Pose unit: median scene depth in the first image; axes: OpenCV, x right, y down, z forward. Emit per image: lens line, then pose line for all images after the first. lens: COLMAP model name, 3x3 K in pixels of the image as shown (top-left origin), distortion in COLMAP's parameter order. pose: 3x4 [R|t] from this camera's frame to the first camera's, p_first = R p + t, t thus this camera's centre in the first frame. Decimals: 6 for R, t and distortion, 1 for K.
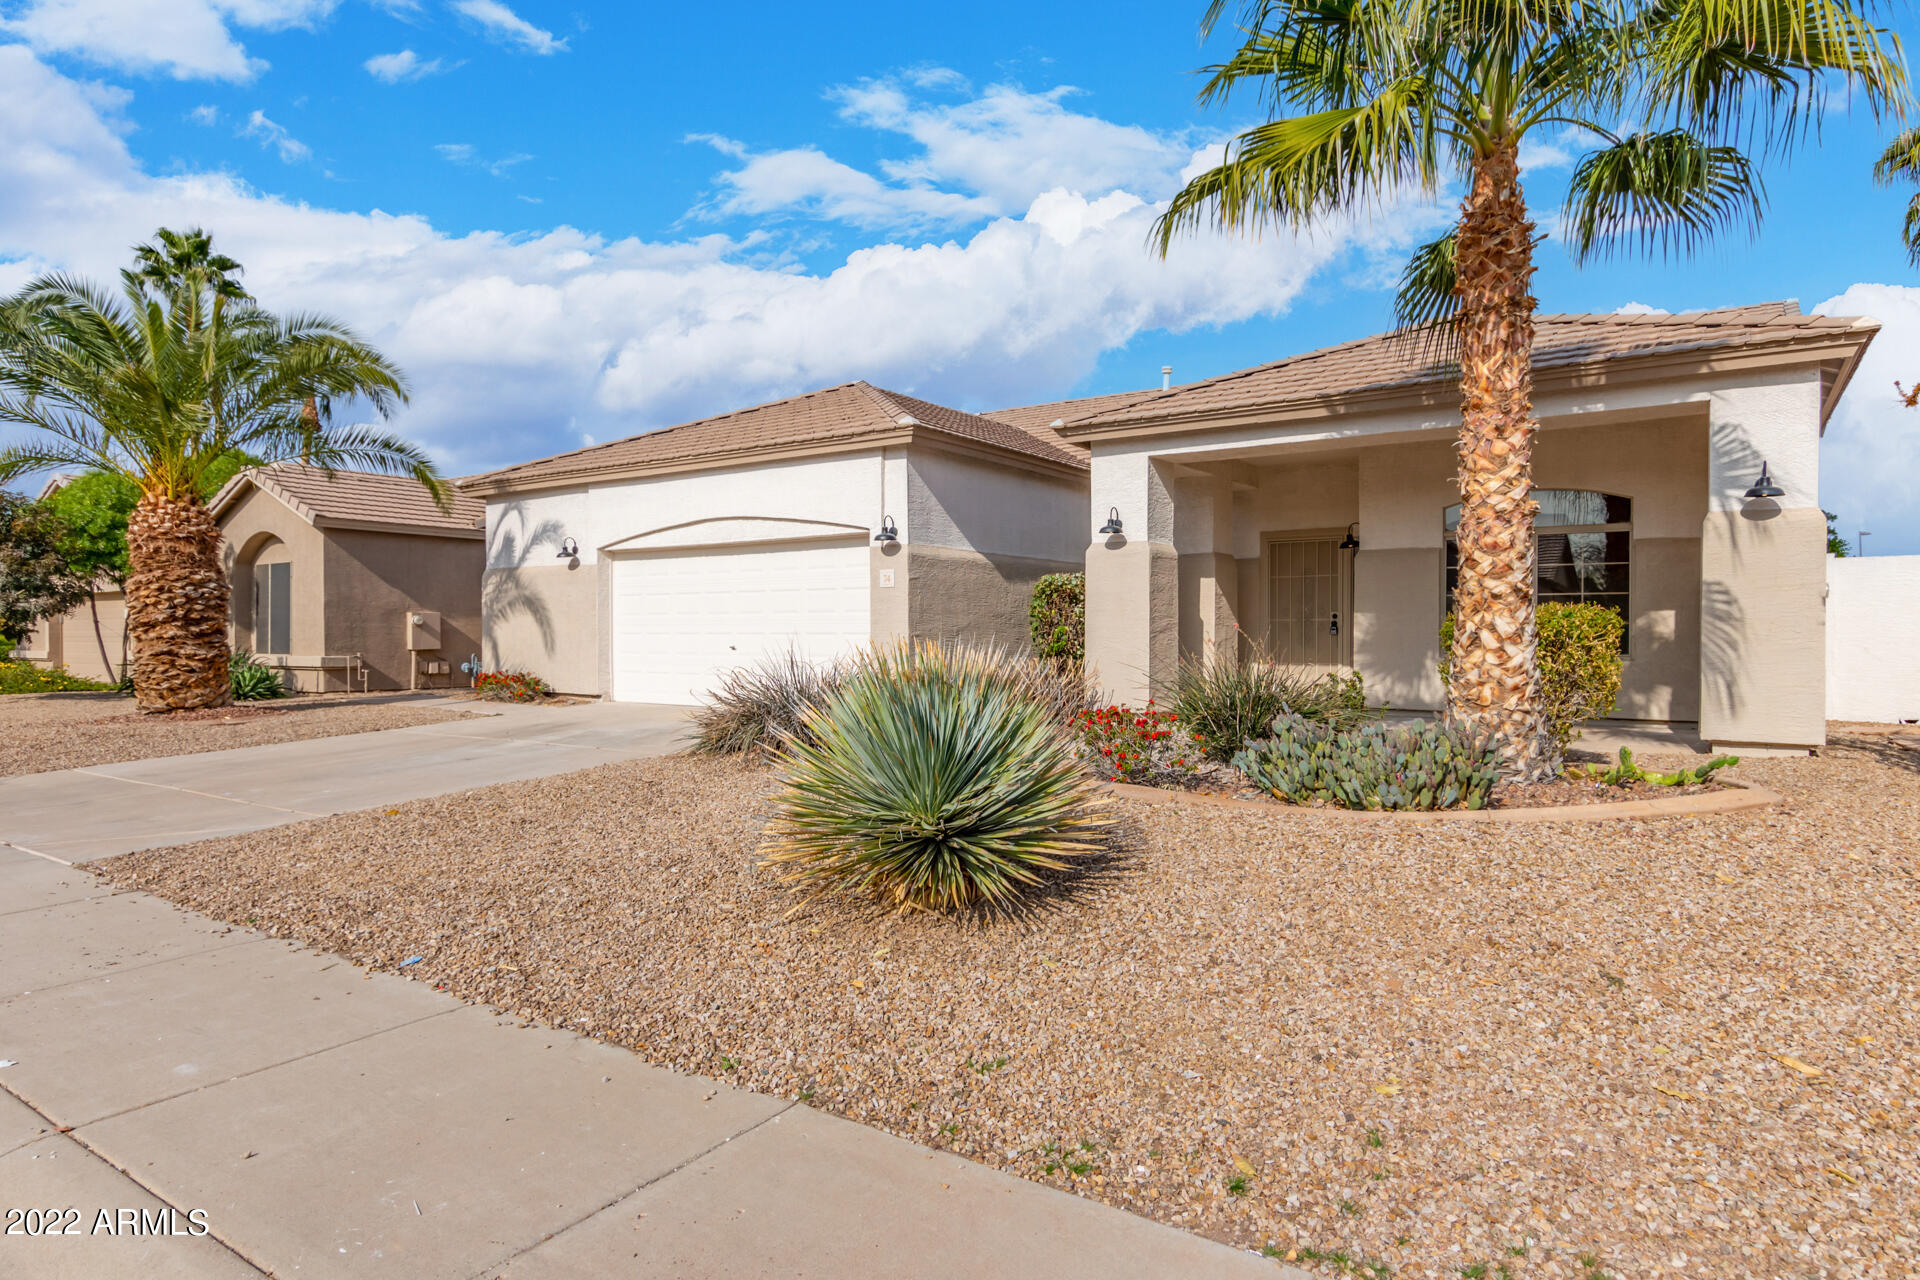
lens RADIAL K [[1072.7, 0, 960.0], [0, 1072.7, 640.0], [0, 0, 1]] dist [0.015952, 0.000186]
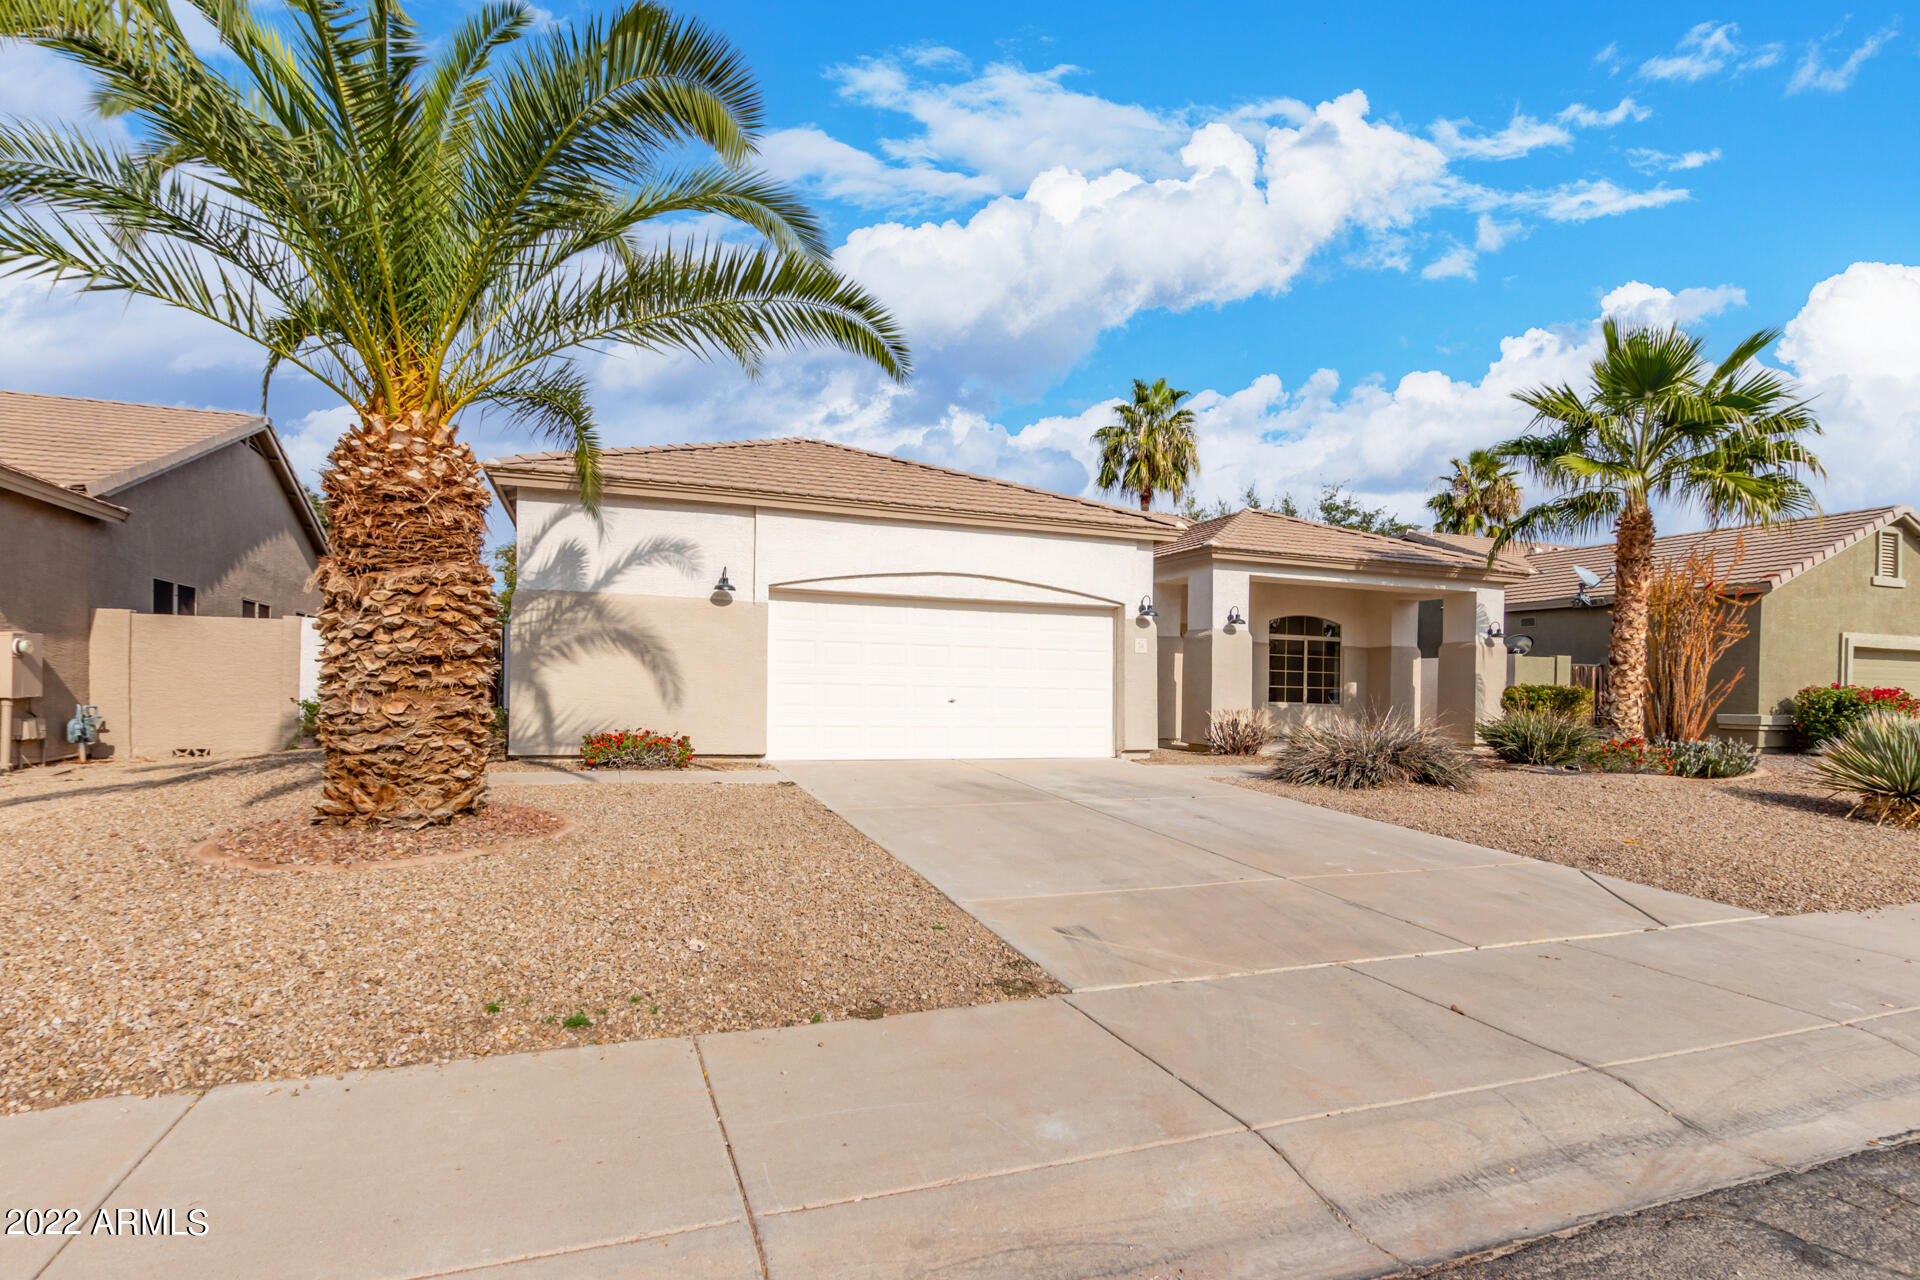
lens RADIAL K [[903.5, 0, 955.7], [0, 903.5, 680.6], [0, 0, 1]] dist [-0.001685, -0.000106]
pose [[0.574909, 0.016384, 0.818053, -1.041440], [-0.012243, 0.999860, -0.011421, -0.001446], [-0.818126, -0.003450, 0.575029, 0.568336]]
